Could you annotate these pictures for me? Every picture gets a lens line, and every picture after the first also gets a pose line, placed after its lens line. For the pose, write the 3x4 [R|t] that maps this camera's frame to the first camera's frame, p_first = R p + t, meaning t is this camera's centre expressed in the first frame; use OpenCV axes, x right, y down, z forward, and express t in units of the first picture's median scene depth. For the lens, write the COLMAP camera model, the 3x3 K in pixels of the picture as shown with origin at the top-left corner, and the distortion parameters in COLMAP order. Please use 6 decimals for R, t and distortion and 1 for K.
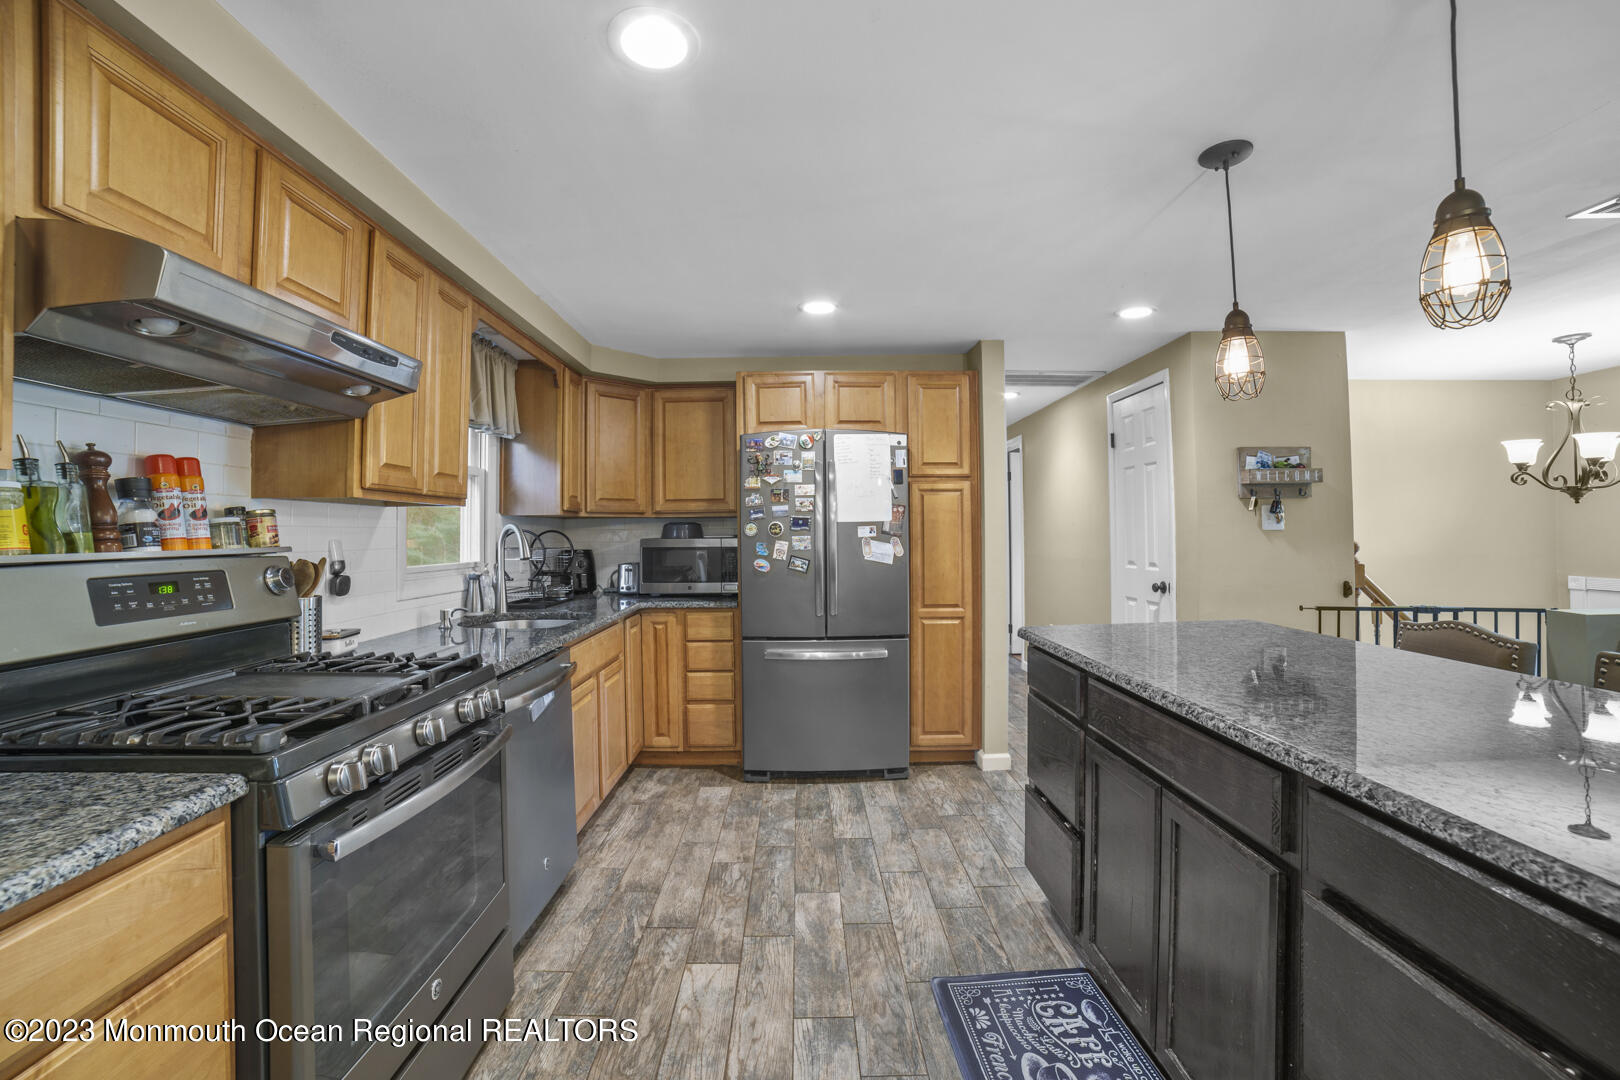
lens RADIAL K [[713.0, 0, 810.3], [0, 713.0, 531.8], [0, 0, 1]] dist [-0.001175, 0.000005]
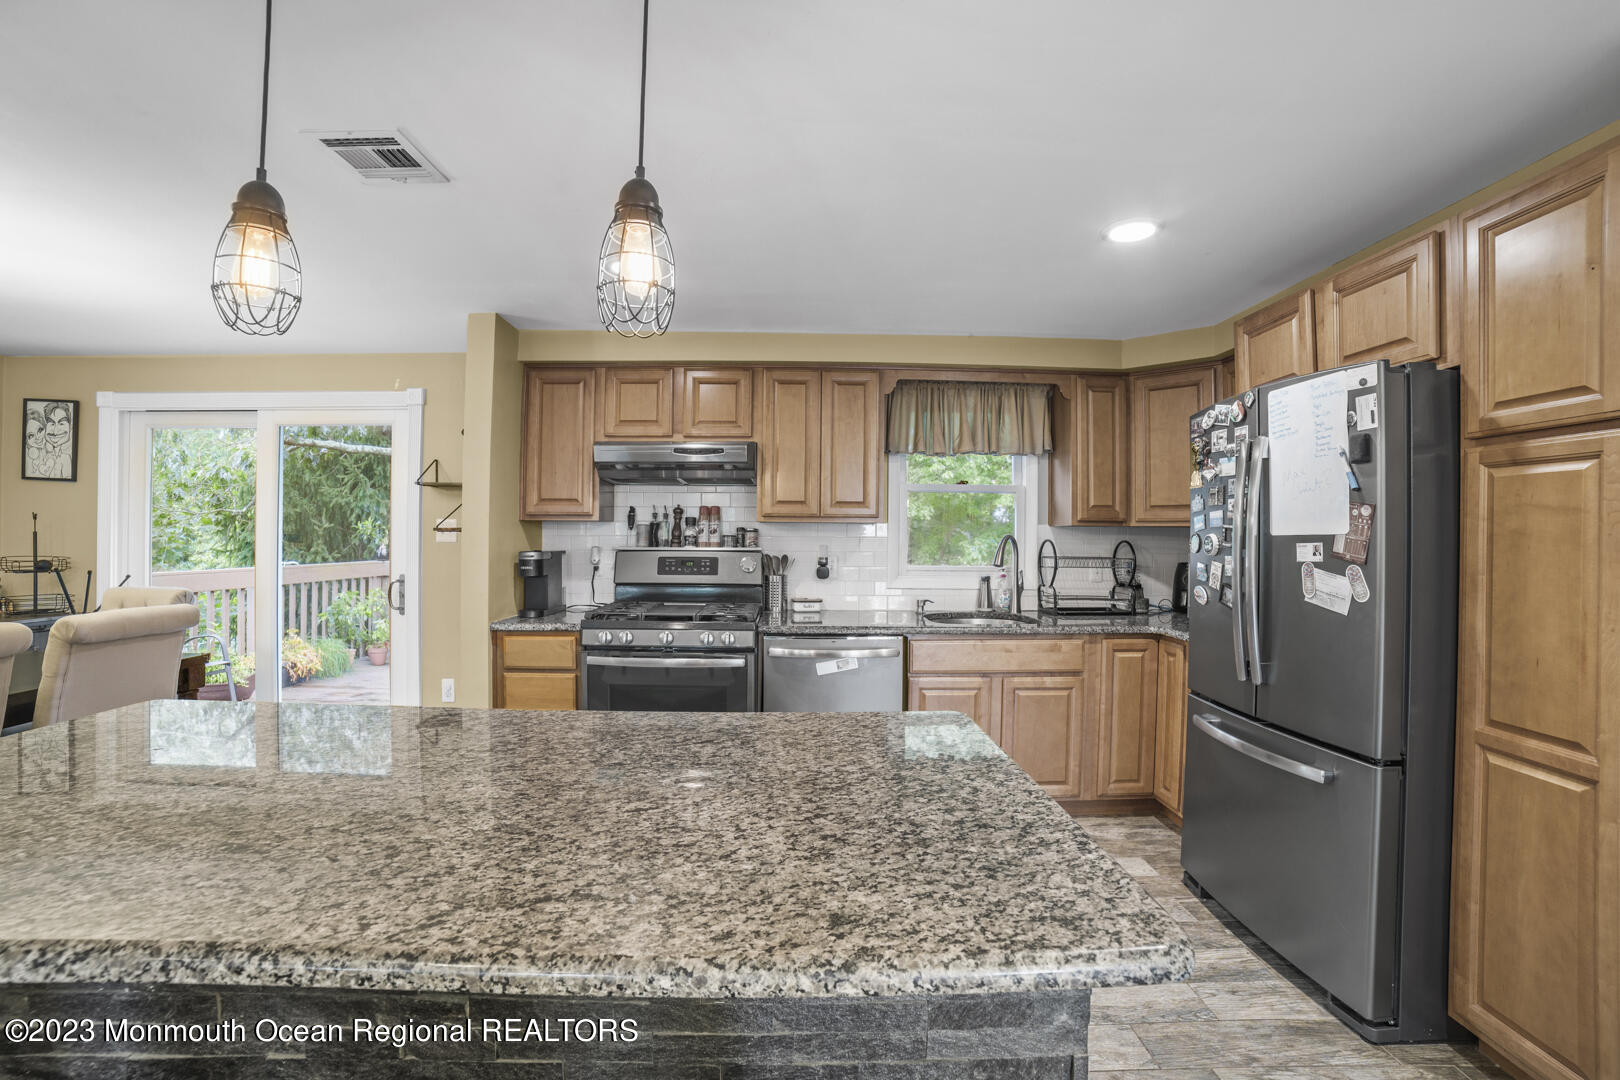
lens RADIAL K [[713.0, 0, 810.3], [0, 713.0, 531.8], [0, 0, 1]] dist [-0.001175, 0.000005]
pose [[-0.008928, 0.004409, -0.999950, 0.647276], [-0.004656, 0.999979, 0.004450, -0.017323], [0.999949, 0.004695, -0.008907, 0.610458]]
